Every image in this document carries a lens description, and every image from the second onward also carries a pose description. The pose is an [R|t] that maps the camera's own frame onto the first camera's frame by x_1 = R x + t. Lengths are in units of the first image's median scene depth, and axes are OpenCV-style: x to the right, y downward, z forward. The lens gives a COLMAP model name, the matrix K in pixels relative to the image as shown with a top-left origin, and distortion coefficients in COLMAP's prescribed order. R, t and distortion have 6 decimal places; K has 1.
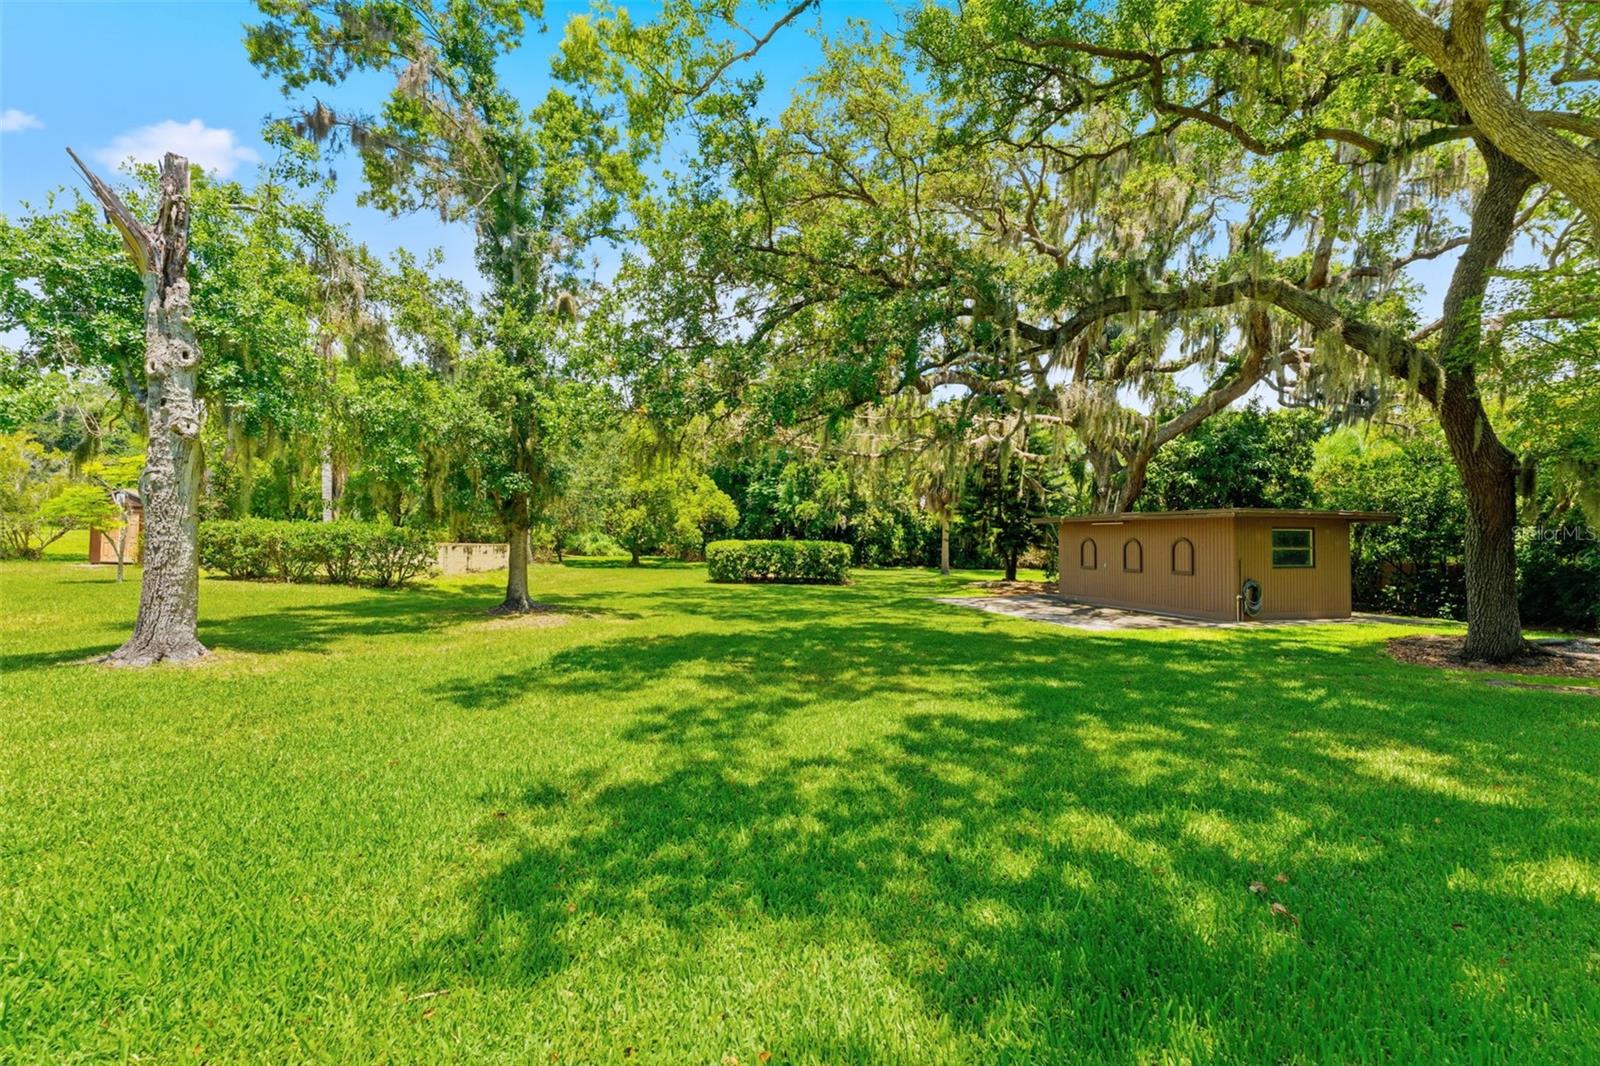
lens RADIAL K [[660.0, 0, 802.6], [0, 660.0, 530.0], [0, 0, 1]] dist [-0.001659, -0.000251]
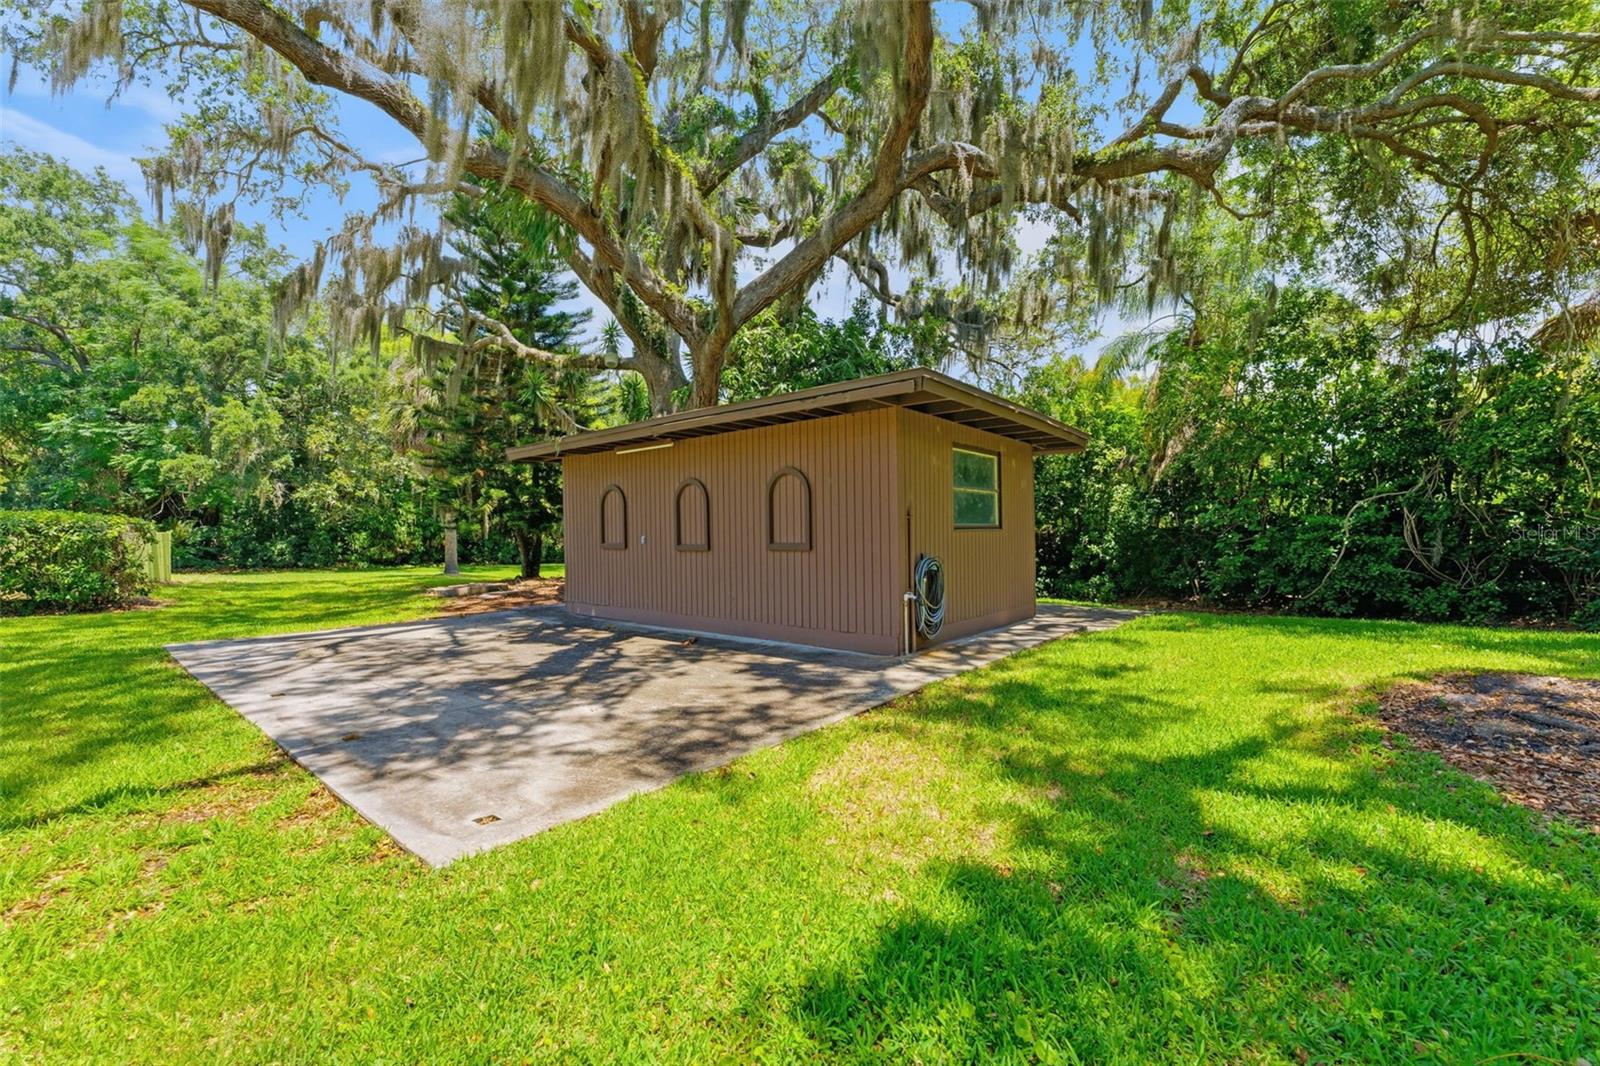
lens RADIAL K [[660.0, 0, 802.6], [0, 660.0, 530.0], [0, 0, 1]] dist [-0.001659, -0.000251]
pose [[0.838716, -0.010937, 0.544460, 0.203208], [0.007671, 0.999936, 0.008270, 0.029629], [-0.544515, -0.002760, 0.838746, 0.369848]]
